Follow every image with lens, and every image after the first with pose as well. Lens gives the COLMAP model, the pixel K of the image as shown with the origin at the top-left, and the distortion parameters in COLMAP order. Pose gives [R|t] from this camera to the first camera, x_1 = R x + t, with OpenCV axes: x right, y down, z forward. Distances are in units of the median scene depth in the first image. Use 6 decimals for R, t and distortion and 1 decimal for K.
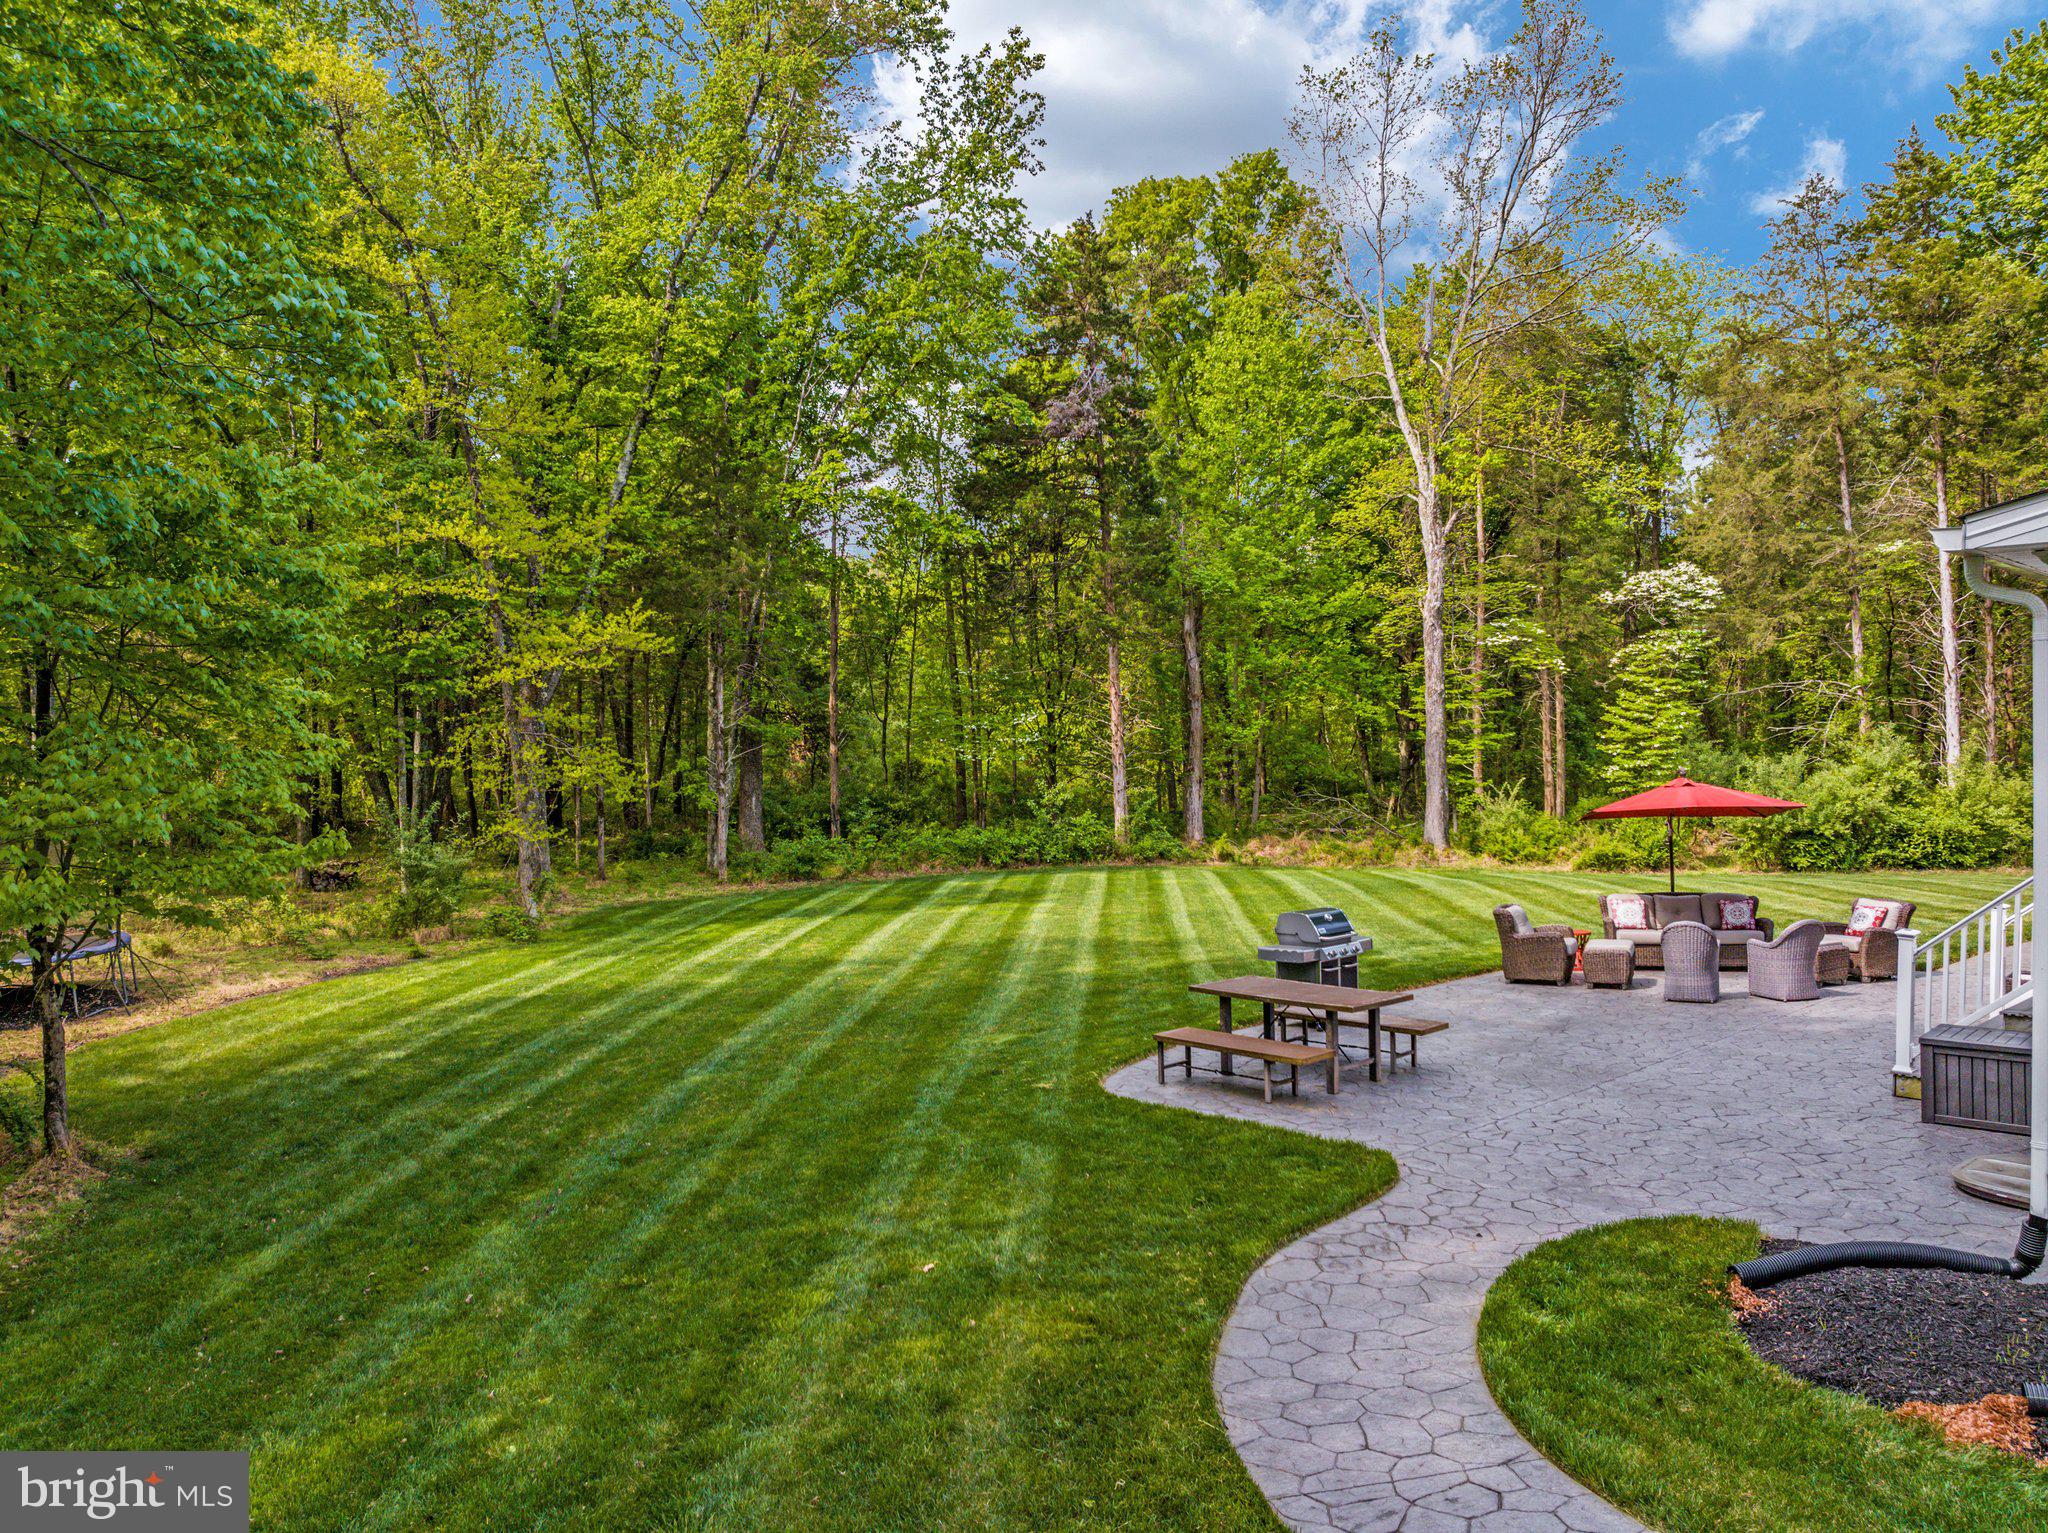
lens RADIAL K [[1480.2, 0, 1024.0], [0, 1480.2, 766.5], [0, 0, 1]] dist [-0.026882, -0.005923]
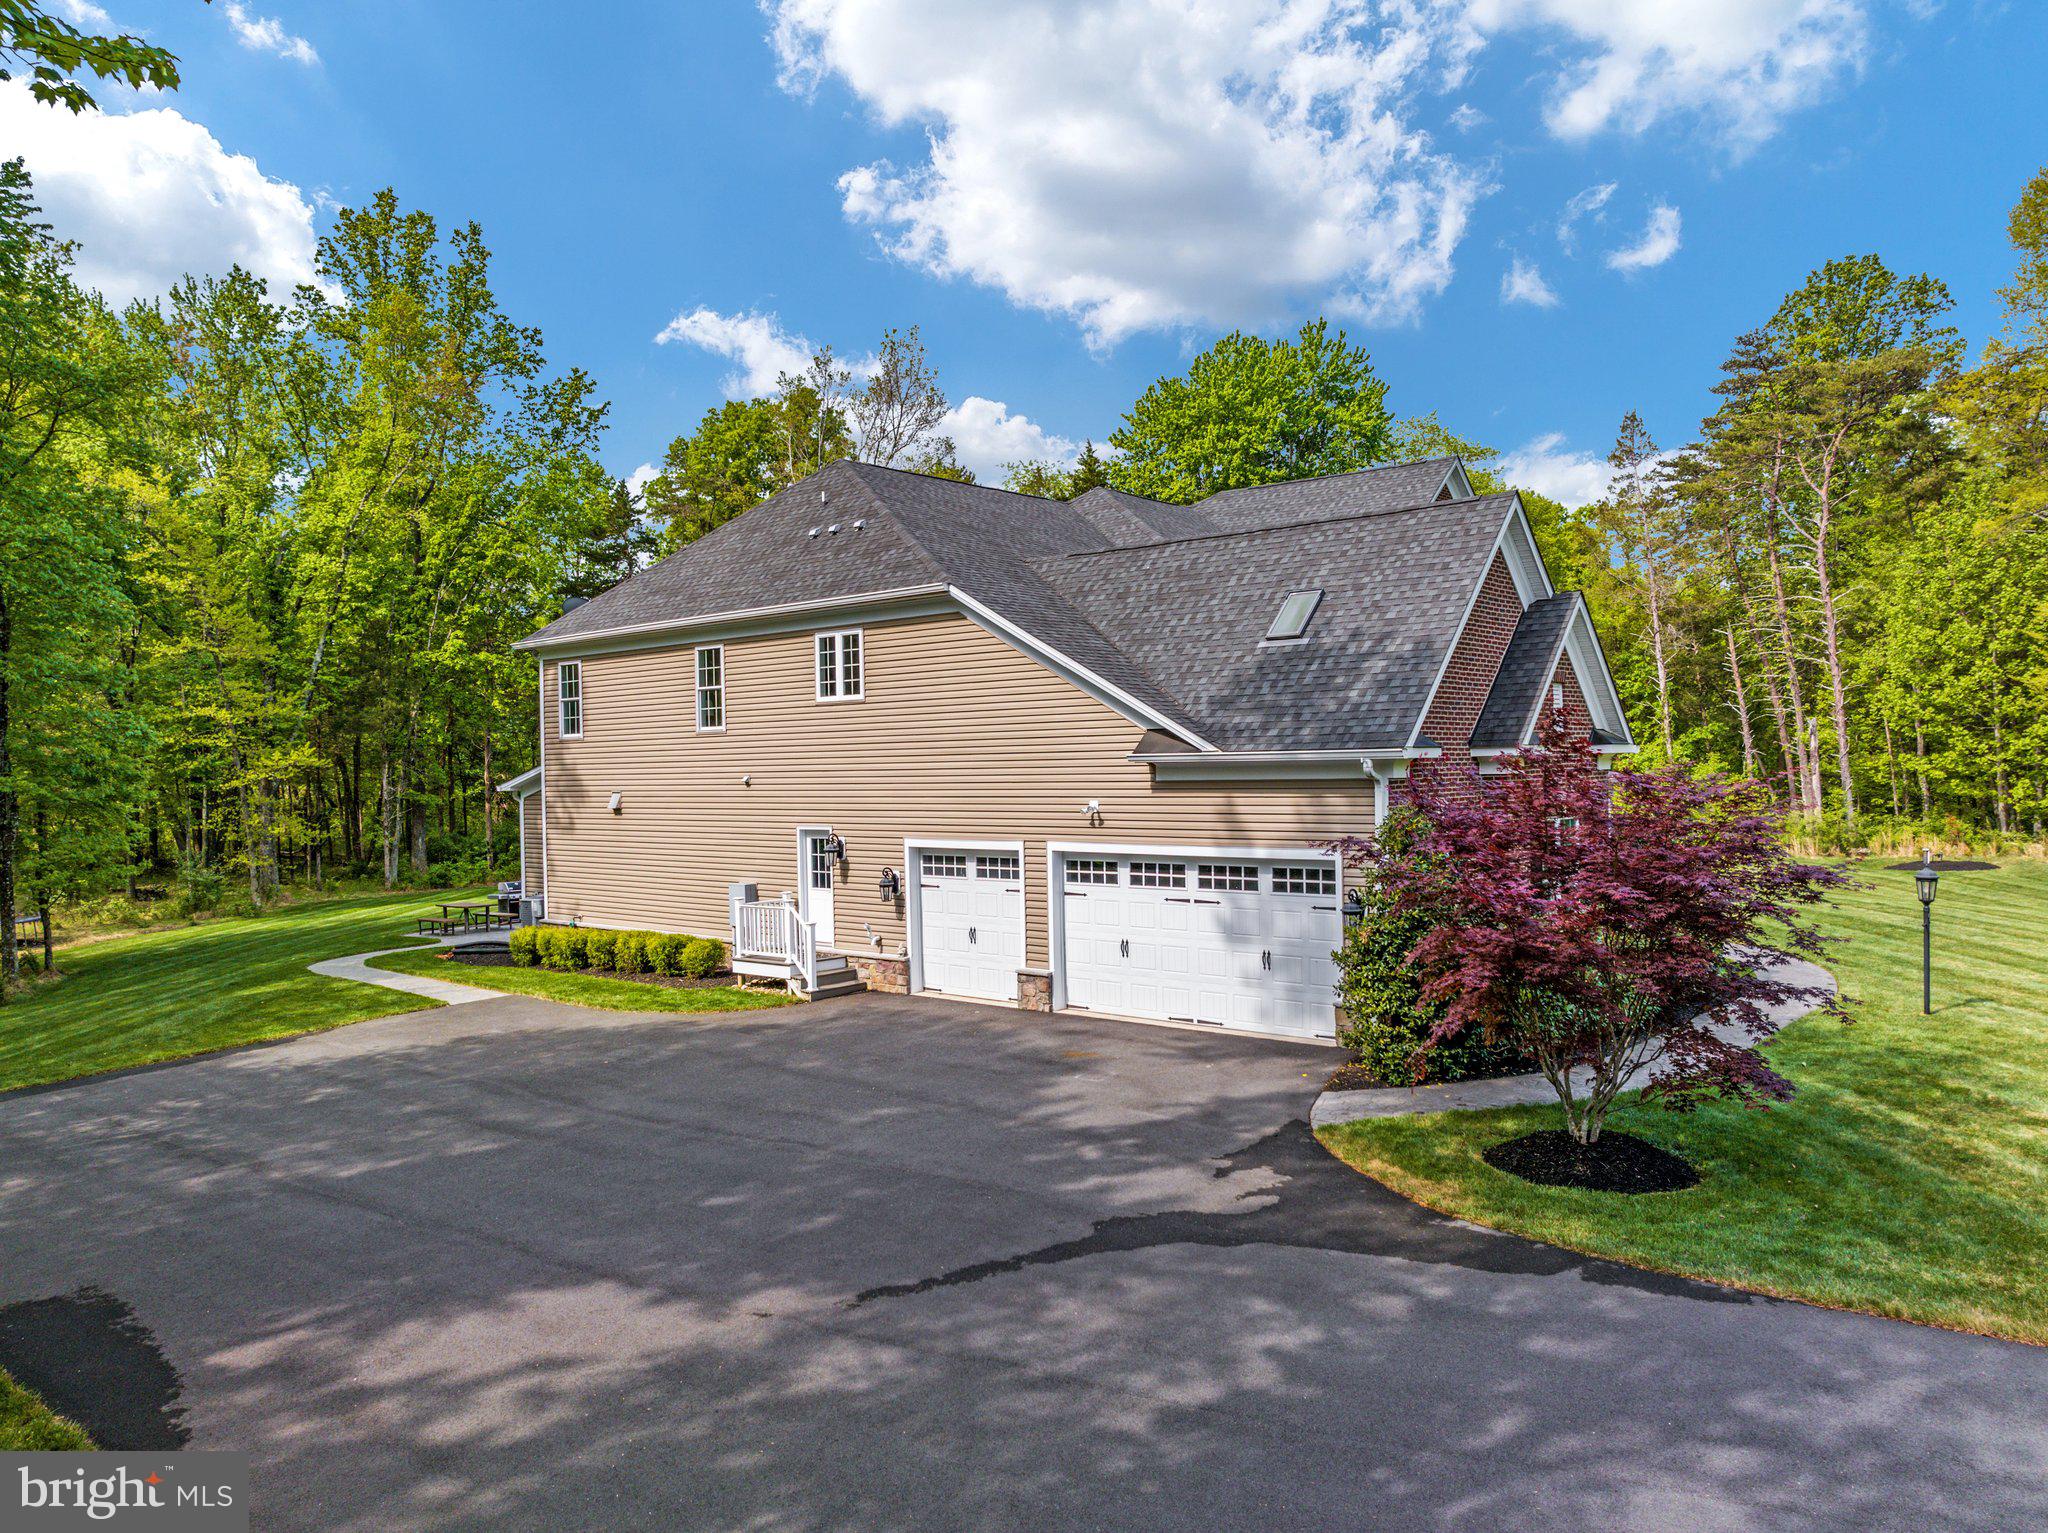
lens RADIAL K [[1480.2, 0, 1024.0], [0, 1480.2, 766.5], [0, 0, 1]] dist [-0.026882, -0.005923]
pose [[0.995322, -0.020585, 0.094391, 0.478051], [0.022333, 0.999598, -0.017495, -0.022759], [-0.093992, 0.019521, 0.995382, -0.988728]]
